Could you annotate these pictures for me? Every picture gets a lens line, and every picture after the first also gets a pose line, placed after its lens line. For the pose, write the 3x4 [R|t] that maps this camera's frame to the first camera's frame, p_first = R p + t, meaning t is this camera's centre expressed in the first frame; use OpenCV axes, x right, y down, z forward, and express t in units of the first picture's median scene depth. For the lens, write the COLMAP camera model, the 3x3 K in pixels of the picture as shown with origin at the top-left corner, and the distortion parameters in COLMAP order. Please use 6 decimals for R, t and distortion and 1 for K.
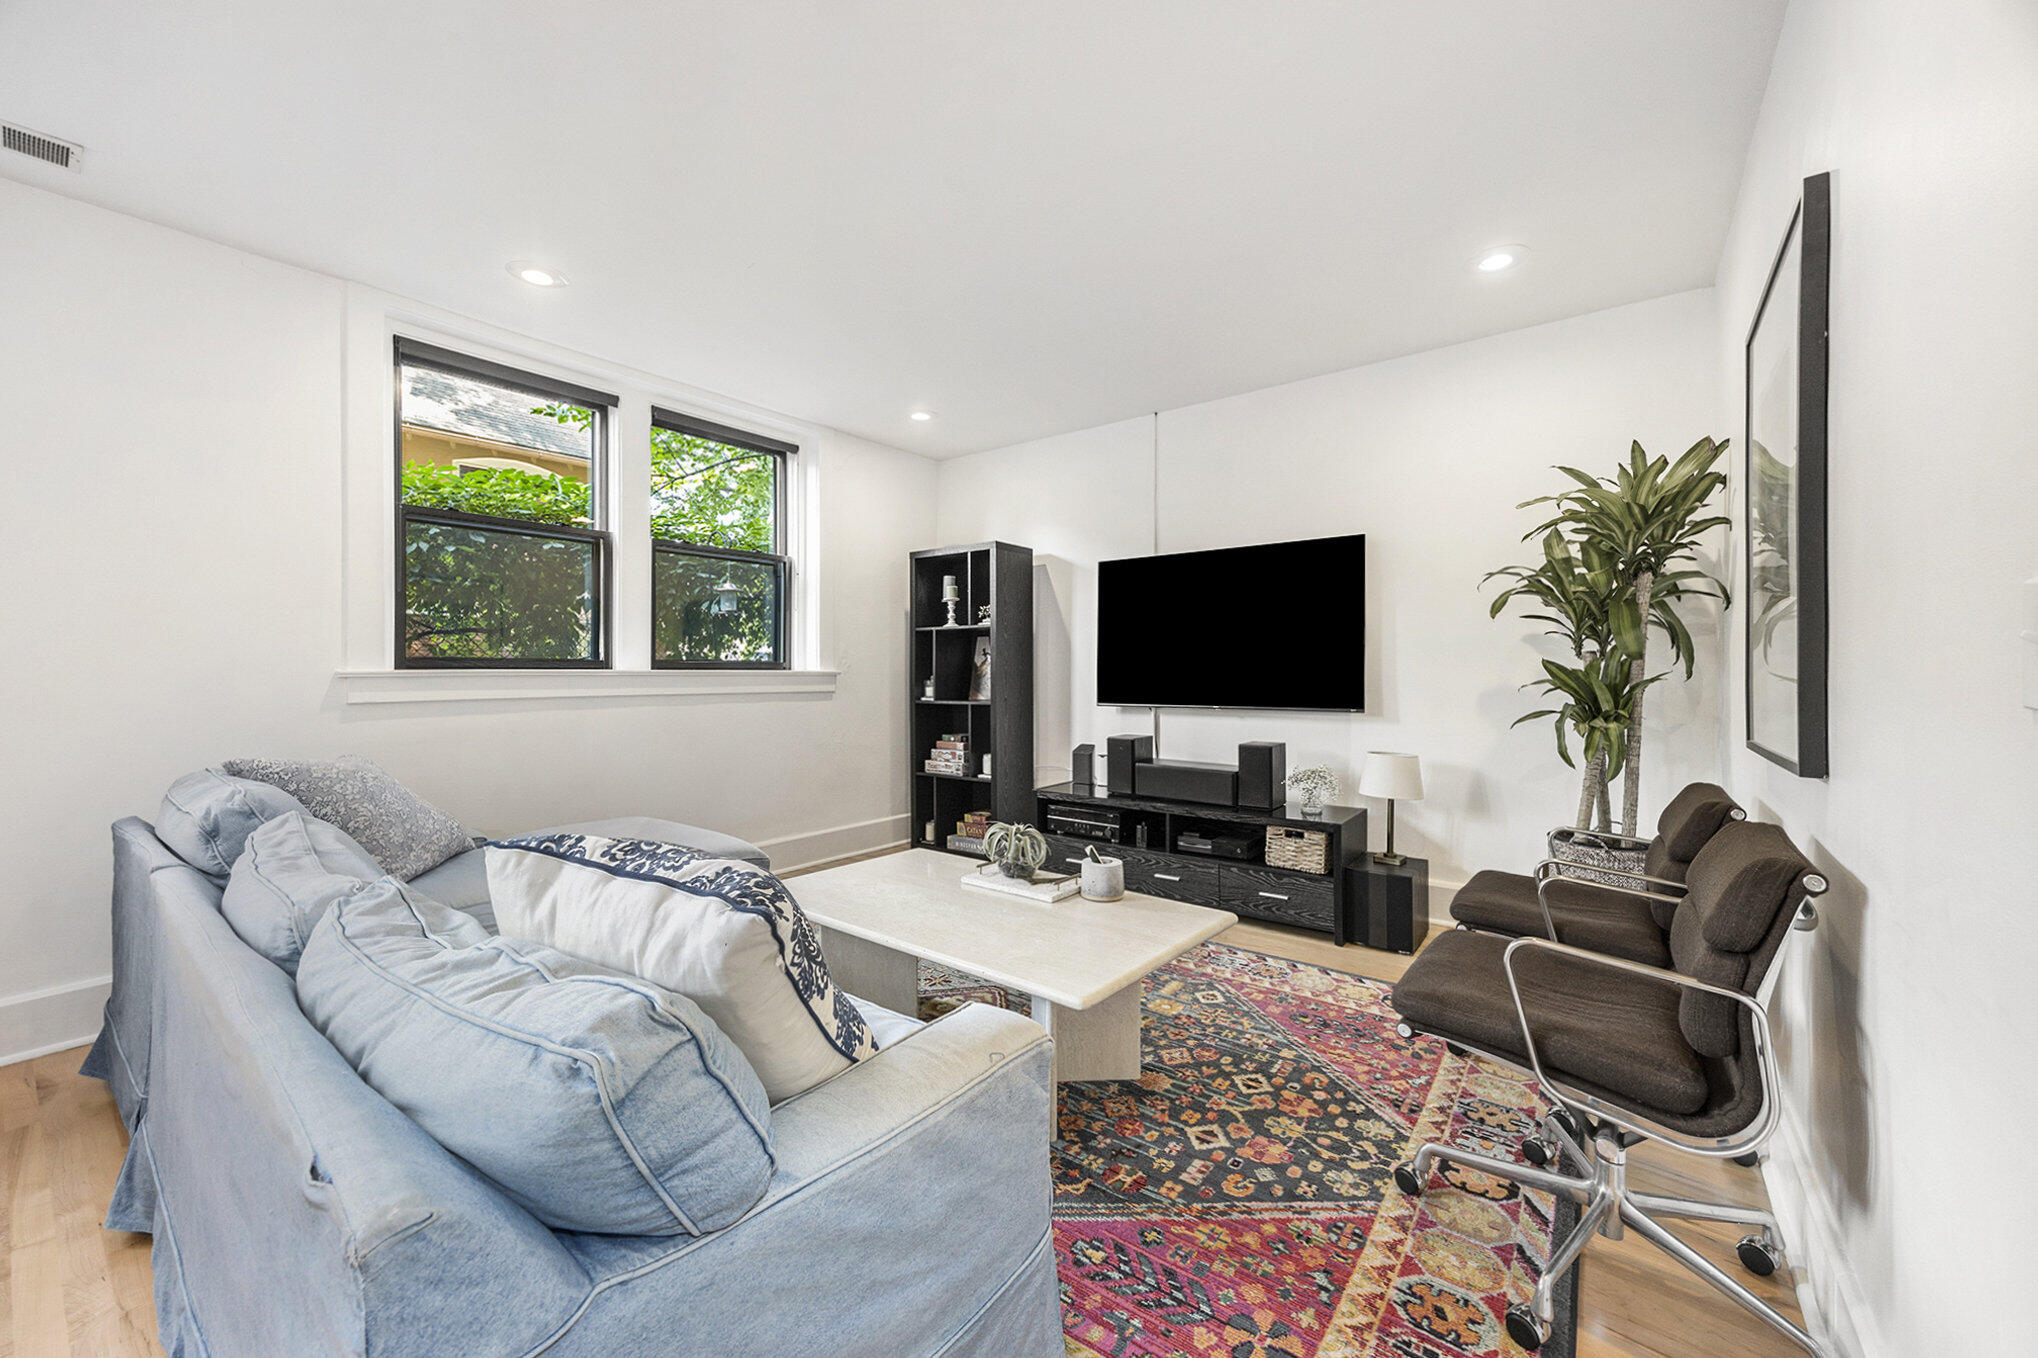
lens RADIAL K [[790.2, 0, 1004.5], [0, 790.2, 678.1], [0, 0, 1]] dist [0.002565, -0.000586]
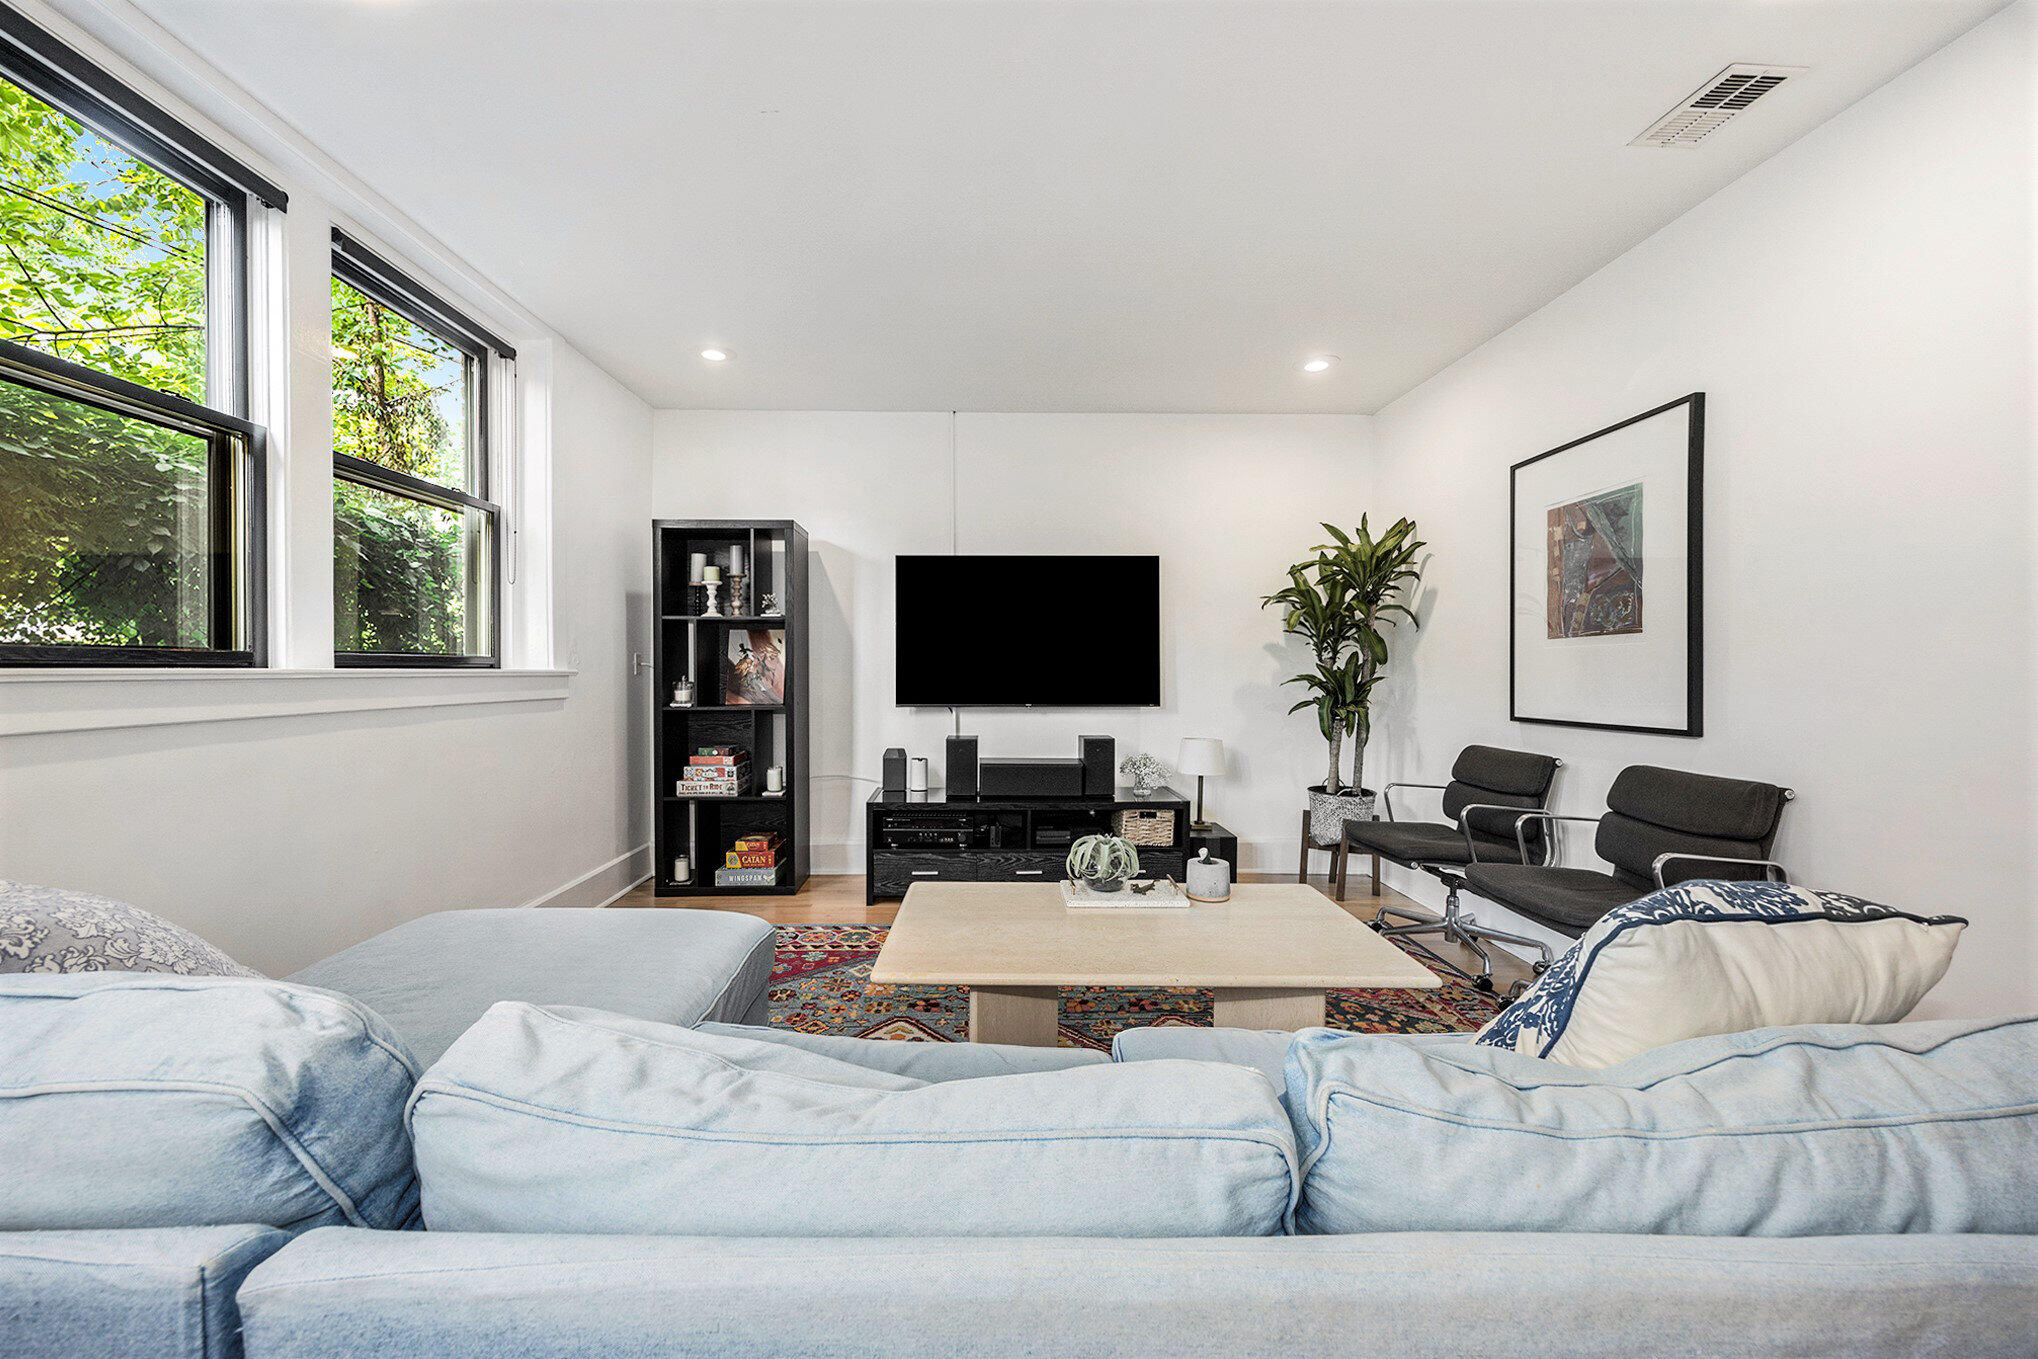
lens RADIAL K [[790.2, 0, 999.4], [0, 790.2, 676.7], [0, 0, 1]] dist [0.002565, -0.000586]
pose [[0.773082, -0.005013, 0.634286, -0.448214], [0.002396, 0.999985, 0.004984, -0.006362], [-0.634301, -0.002333, 0.773082, 0.223288]]
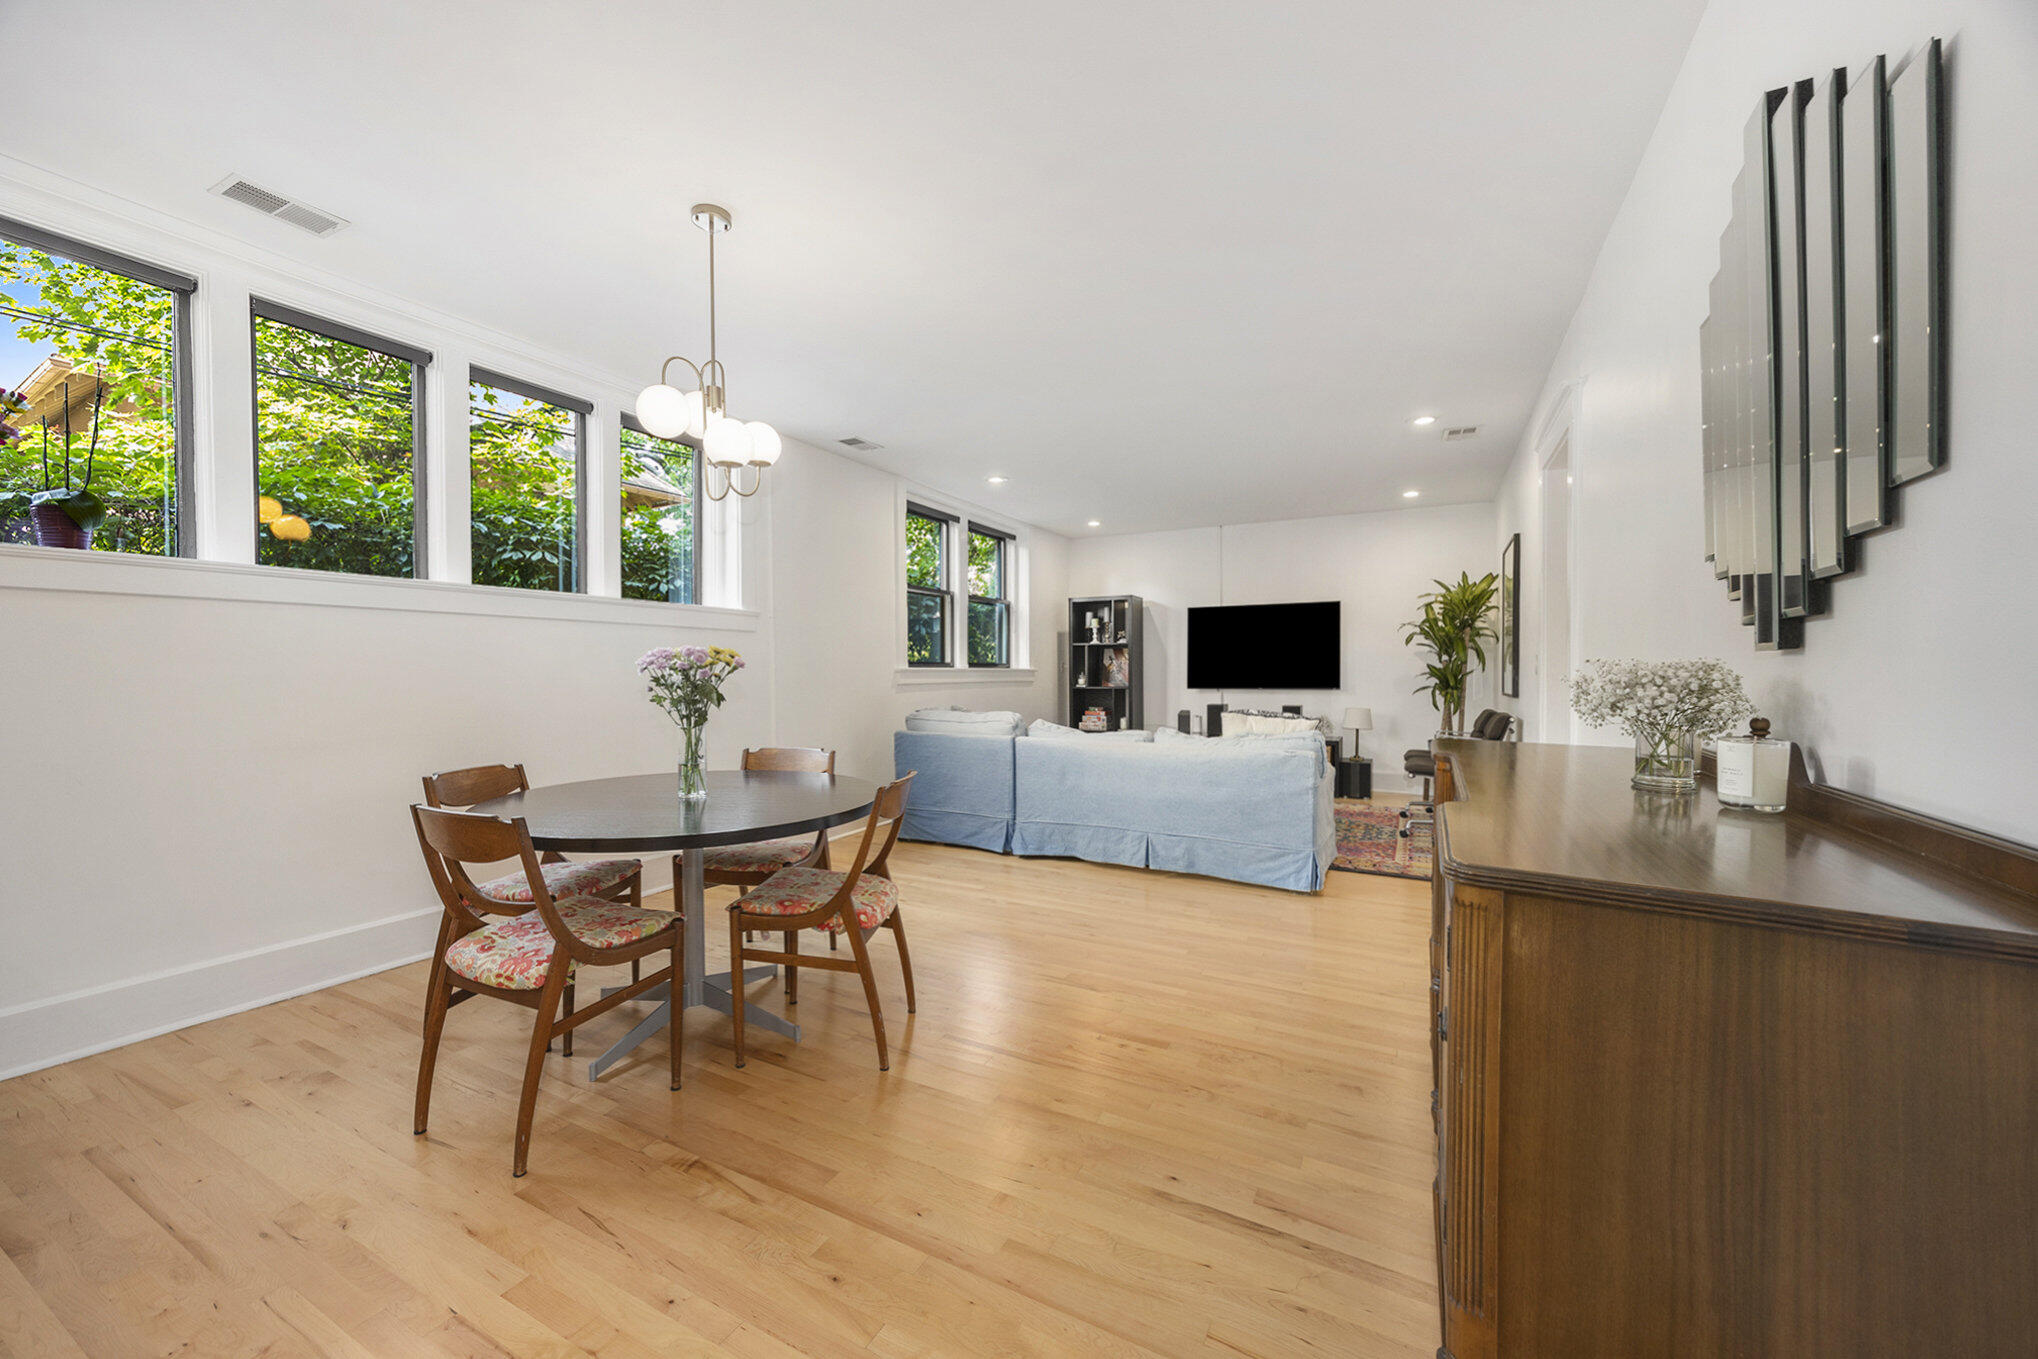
lens RADIAL K [[790.2, 0, 997.5], [0, 790.2, 679.6], [0, 0, 1]] dist [0.002565, -0.000586]
pose [[0.986022, -0.002167, 0.166598, -0.694781], [0.001495, 0.999990, 0.004163, 0.008213], [-0.166606, -0.003856, 0.986016, -0.786815]]
